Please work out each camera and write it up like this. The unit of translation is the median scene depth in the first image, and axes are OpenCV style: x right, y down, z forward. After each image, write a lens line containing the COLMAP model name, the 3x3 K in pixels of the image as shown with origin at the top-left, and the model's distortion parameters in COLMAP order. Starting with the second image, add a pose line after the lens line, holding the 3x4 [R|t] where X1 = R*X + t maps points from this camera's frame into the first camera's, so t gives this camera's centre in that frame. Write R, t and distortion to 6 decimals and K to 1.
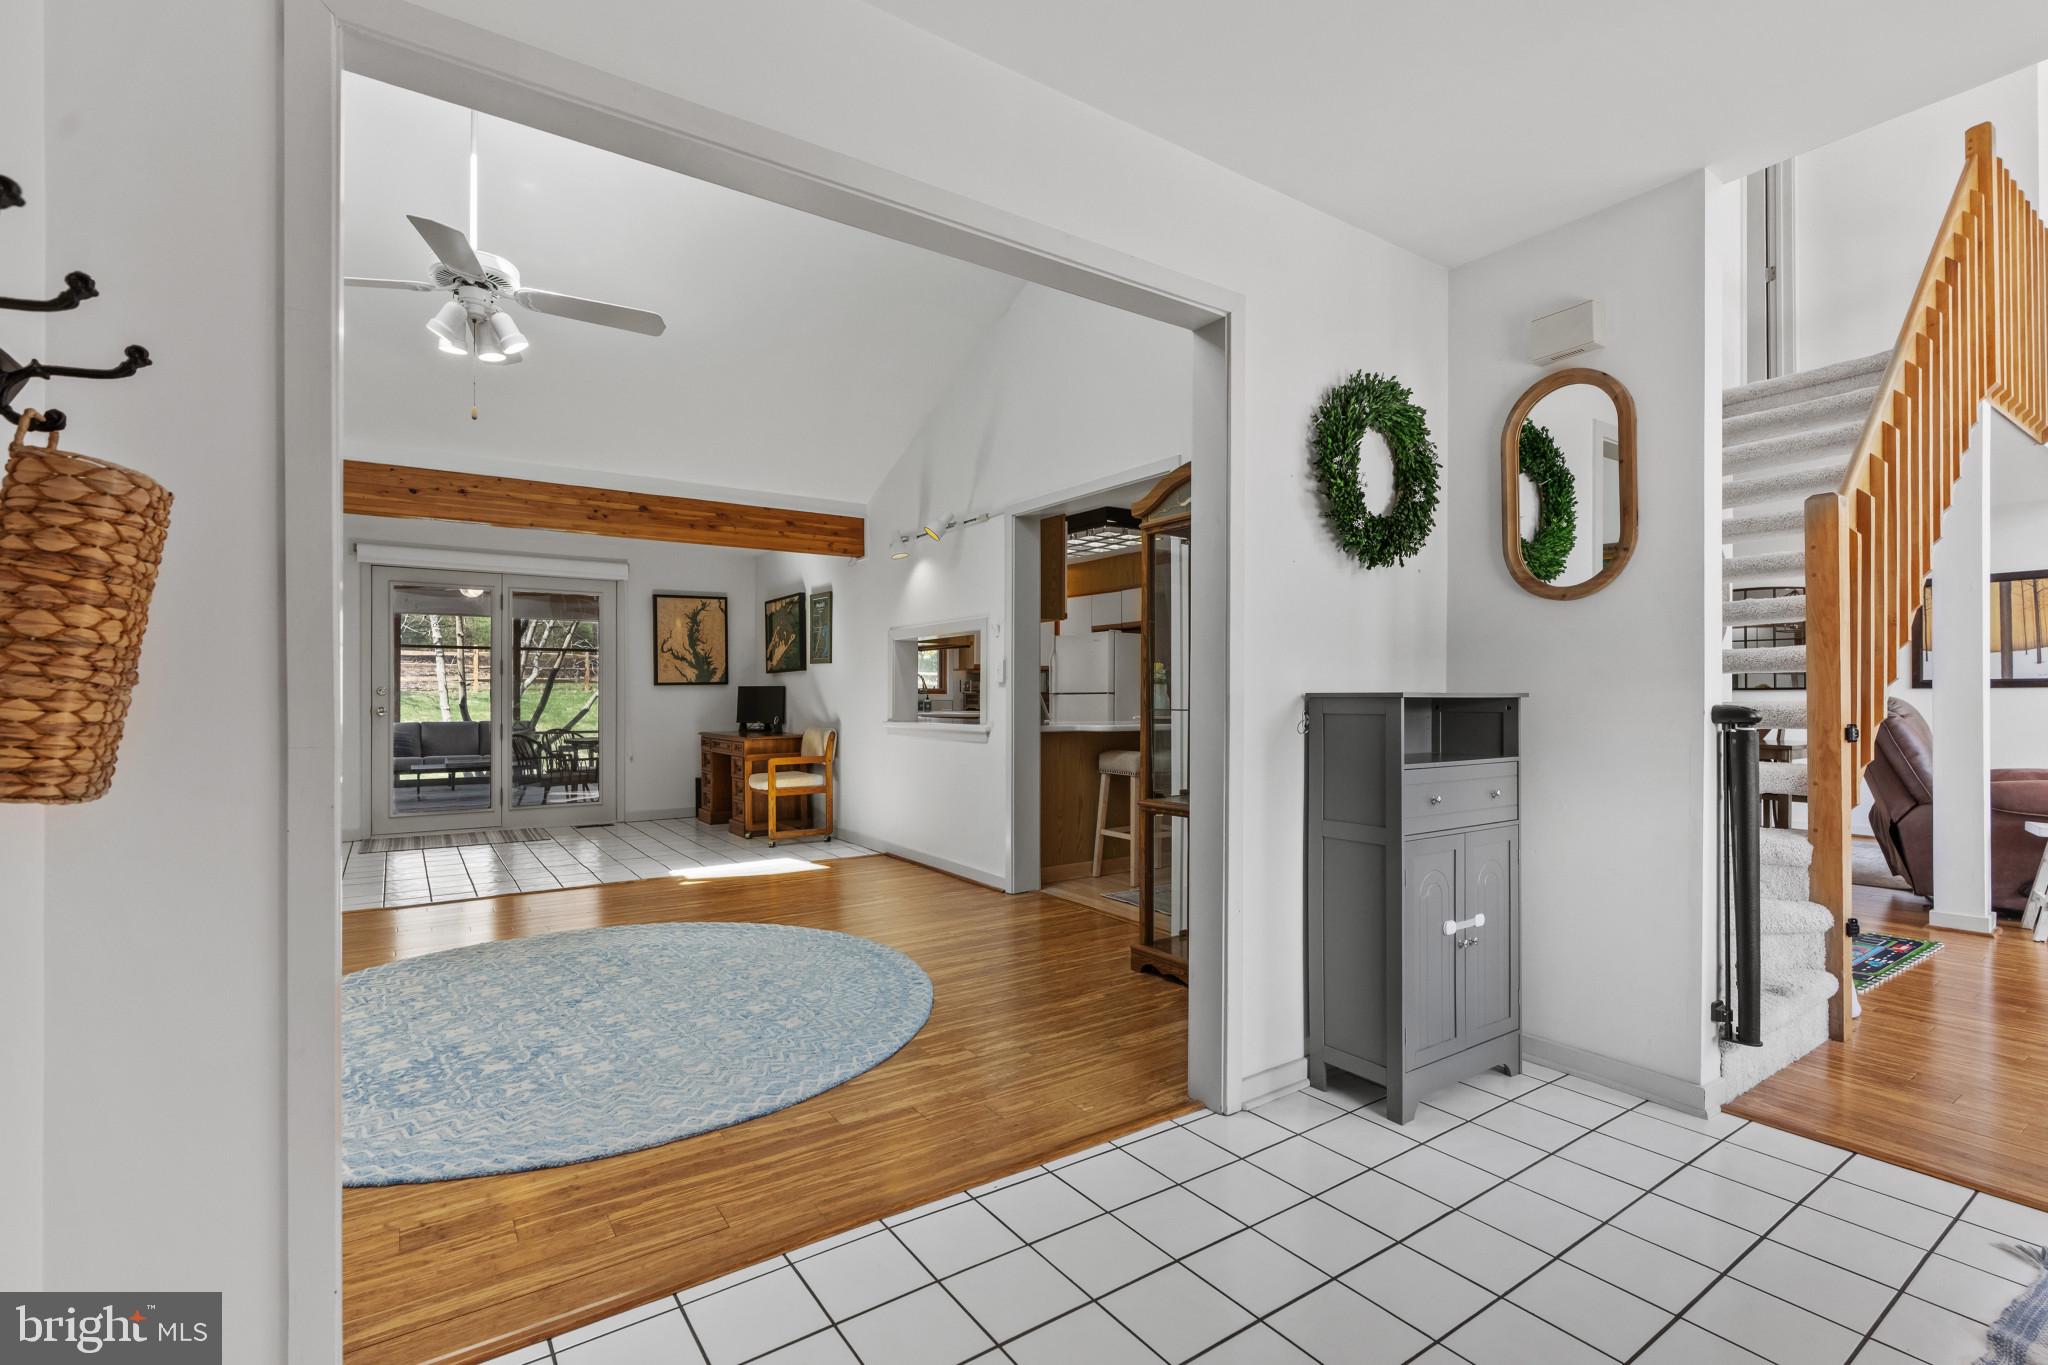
lens RADIAL K [[931.4, 0, 1025.1], [0, 931.4, 692.7], [0, 0, 1]] dist [-0.001280, 0.000127]
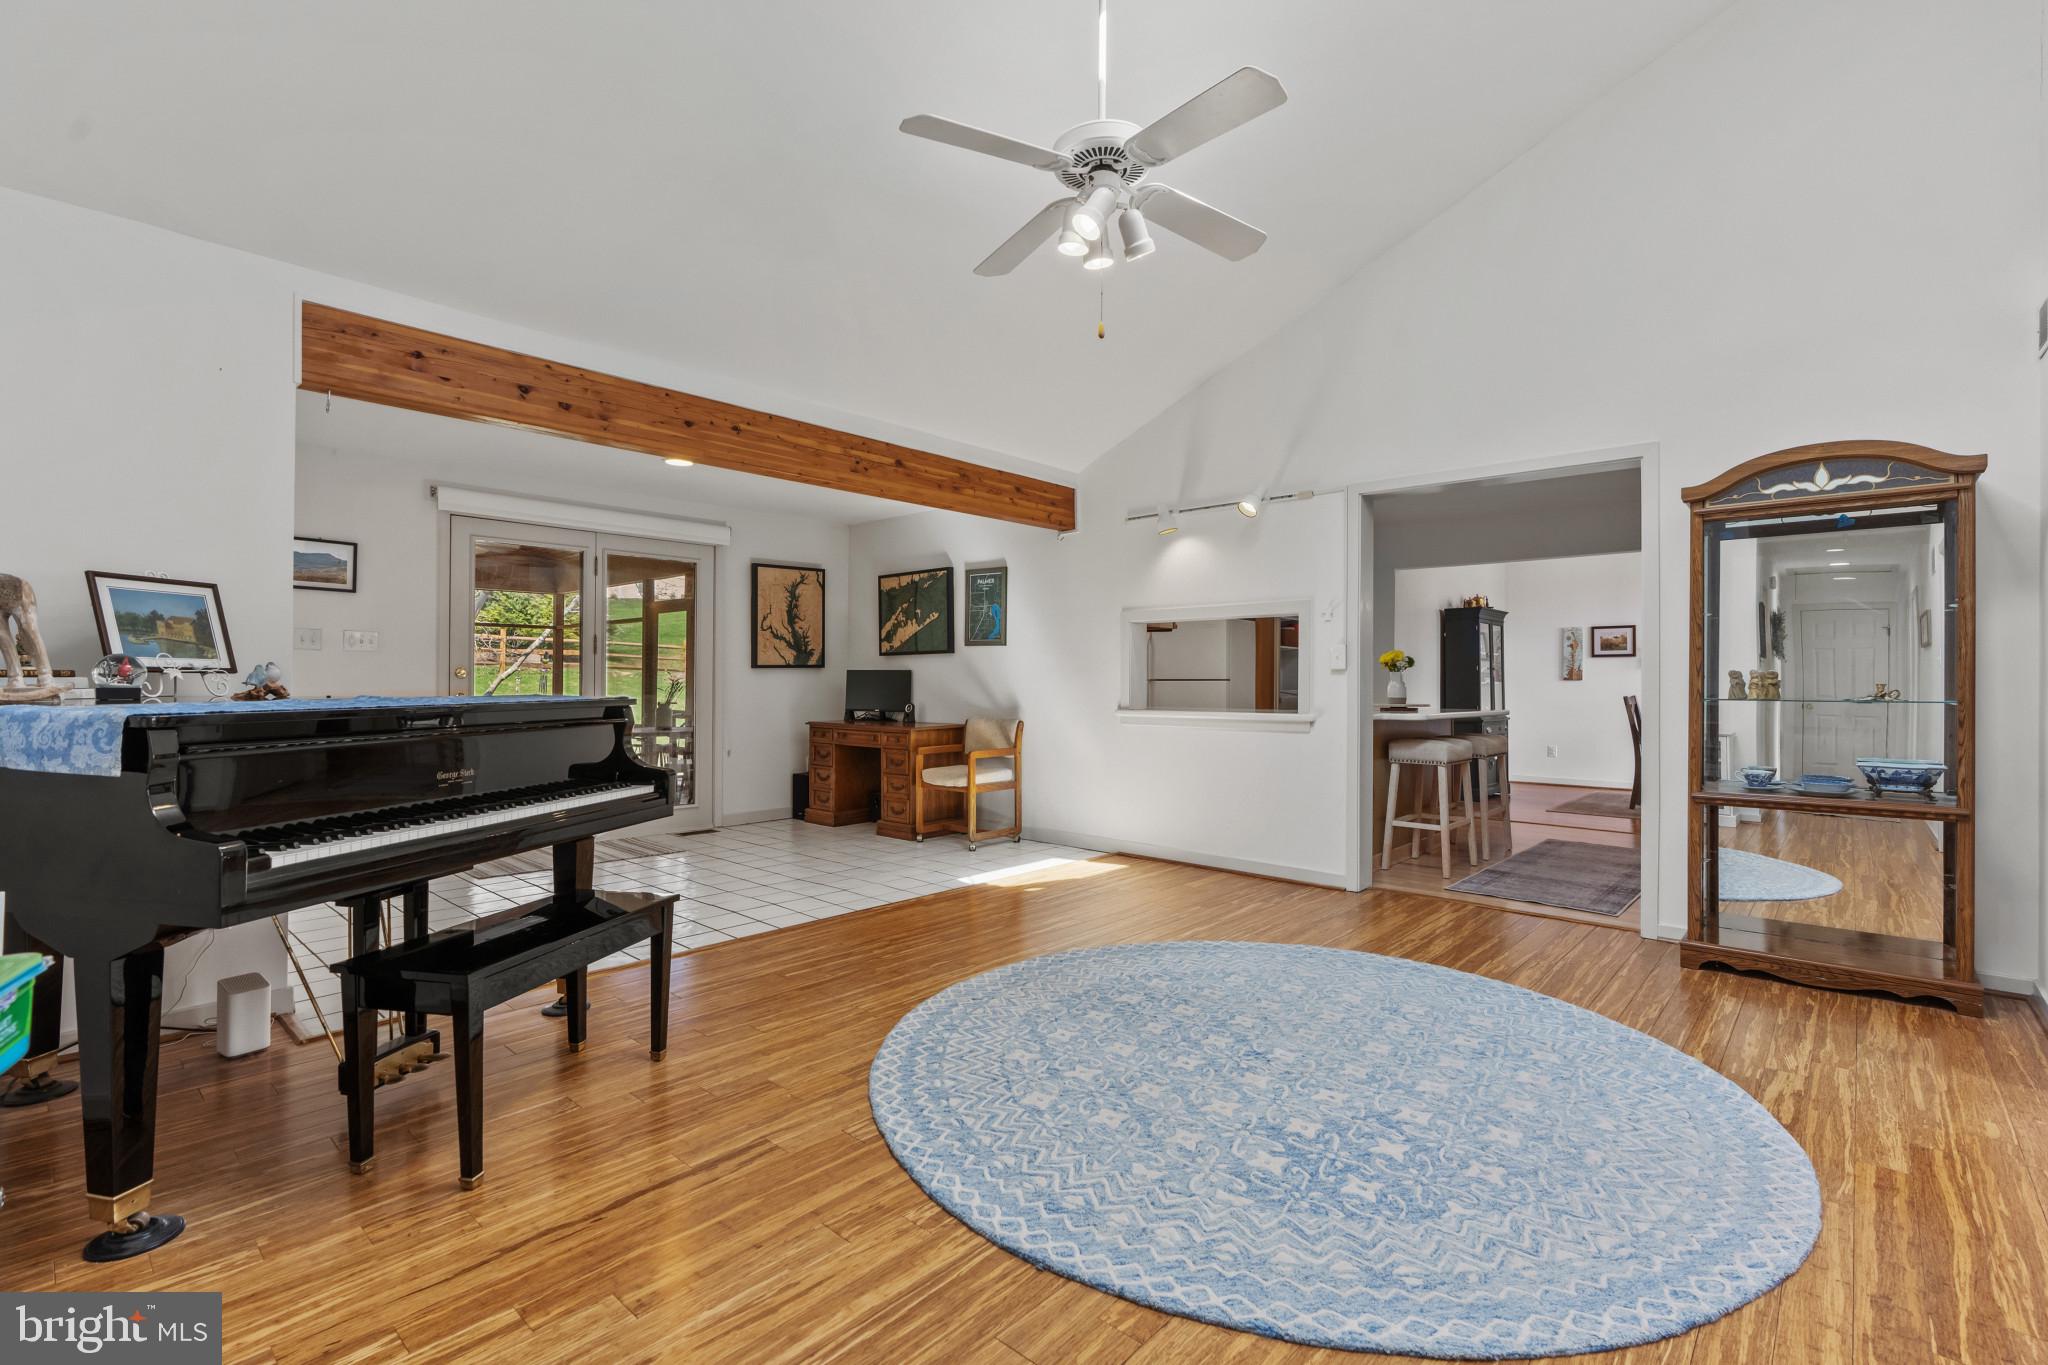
lens RADIAL K [[926.2, 0, 1025.4], [0, 926.2, 679.9], [0, 0, 1]] dist [-0.004154, 0.000773]
pose [[0.972352, 0.005737, 0.233451, -0.482626], [-0.006343, 0.999978, 0.001847, 0.000005], [-0.233435, -0.003277, 0.972367, 0.137712]]
